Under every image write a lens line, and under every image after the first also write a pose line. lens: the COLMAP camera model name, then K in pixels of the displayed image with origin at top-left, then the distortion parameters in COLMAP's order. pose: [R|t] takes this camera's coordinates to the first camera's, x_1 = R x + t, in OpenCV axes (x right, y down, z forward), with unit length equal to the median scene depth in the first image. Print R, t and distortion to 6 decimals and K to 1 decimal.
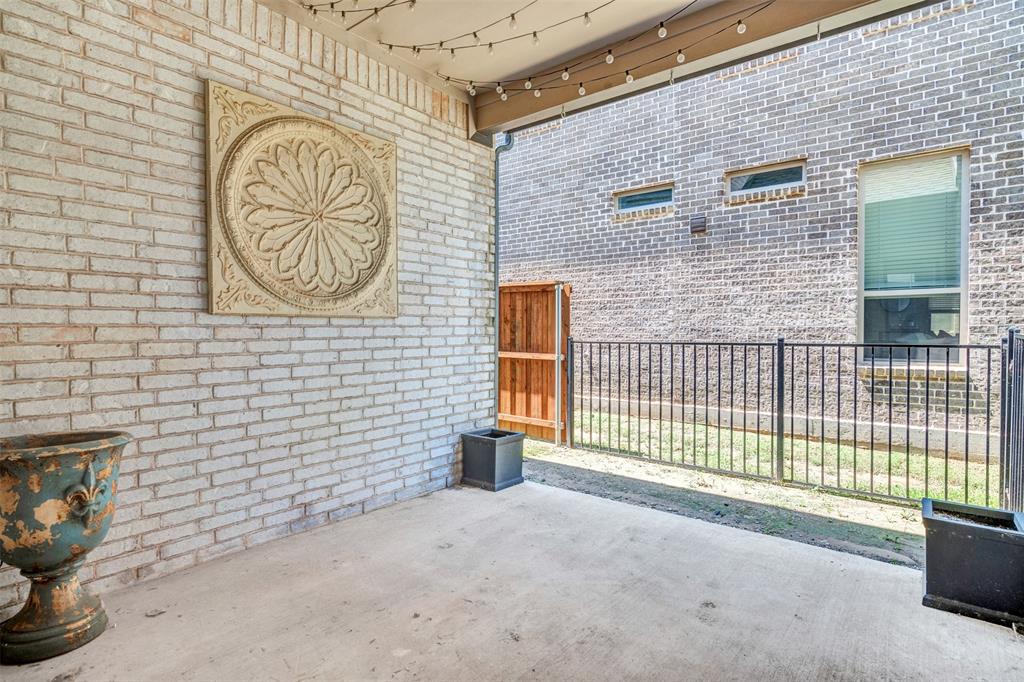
lens RADIAL K [[520.9, 0, 512.0], [0, 520.9, 341.0], [0, 0, 1]] dist [-0.000952, -0.000008]
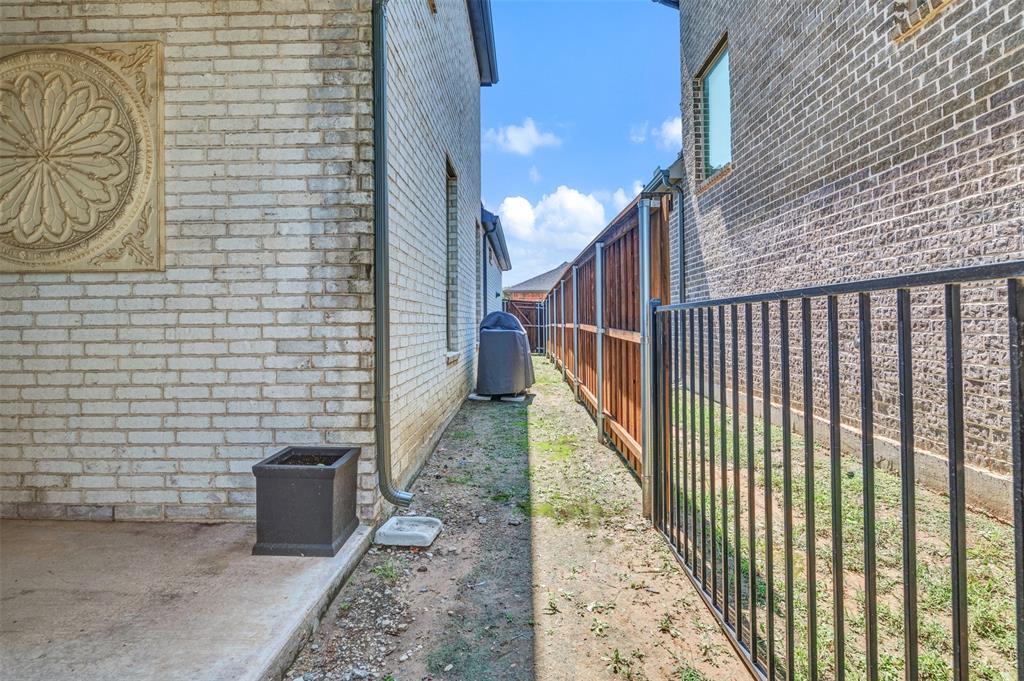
lens RADIAL K [[513.0, 0, 511.8], [0, 513.0, 313.6], [0, 0, 1]] dist [-0.003088, -0.000048]
pose [[0.607794, -0.018646, -0.793876, 0.703088], [-0.009030, 0.999497, -0.030389, 0.037017], [0.794043, 0.025639, 0.607320, 1.007852]]
